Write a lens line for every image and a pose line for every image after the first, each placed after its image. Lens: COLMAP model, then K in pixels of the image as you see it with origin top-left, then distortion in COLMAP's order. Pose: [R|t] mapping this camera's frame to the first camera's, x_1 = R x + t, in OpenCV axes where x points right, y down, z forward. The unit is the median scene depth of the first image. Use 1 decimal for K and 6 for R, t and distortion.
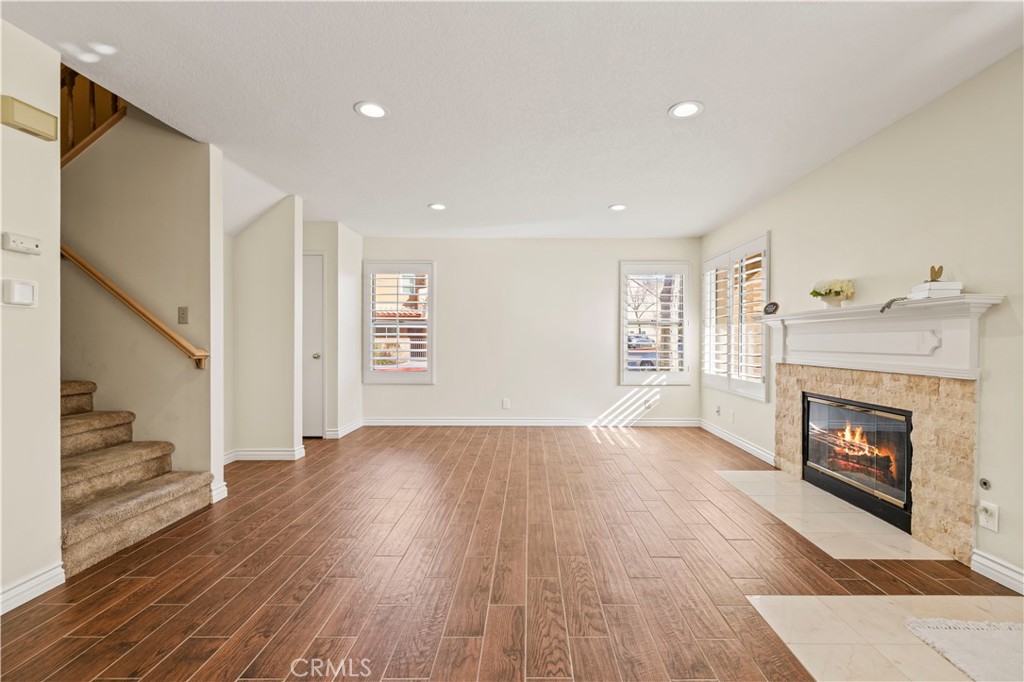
lens RADIAL K [[441.9, 0, 516.5], [0, 441.9, 344.0], [0, 0, 1]] dist [0.002378, 0.000336]
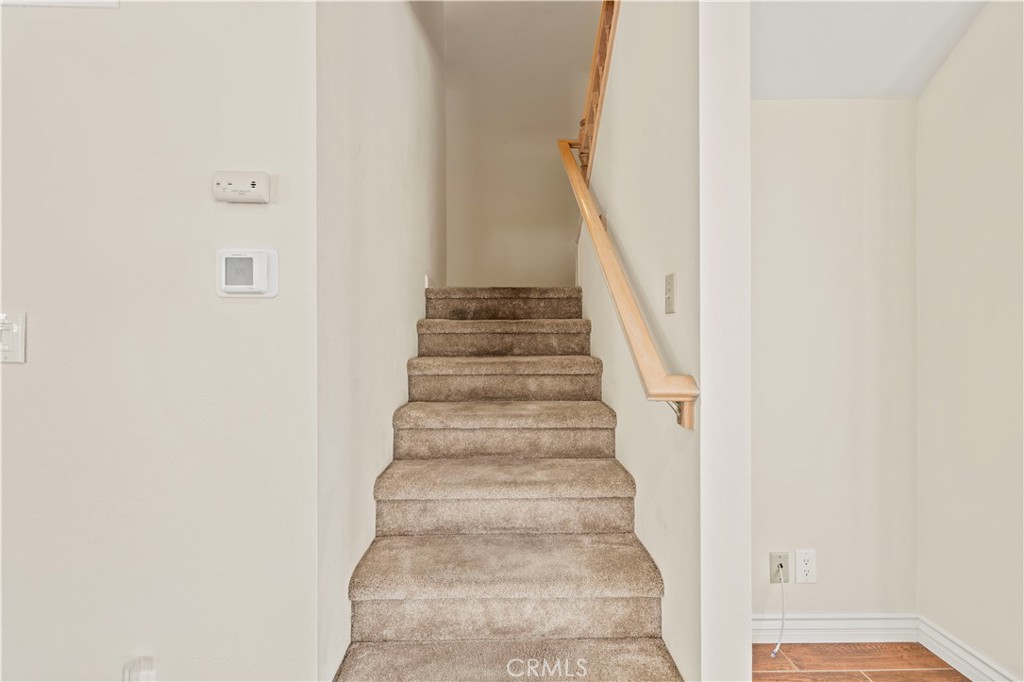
lens RADIAL K [[441.9, 0, 511.1], [0, 441.9, 333.0], [0, 0, 1]] dist [0.002378, 0.000336]
pose [[0.059823, 0.000014, -0.998209, -0.336195], [-0.005737, 0.999983, -0.000330, -0.026249], [0.998193, 0.005747, 0.059822, 0.825891]]
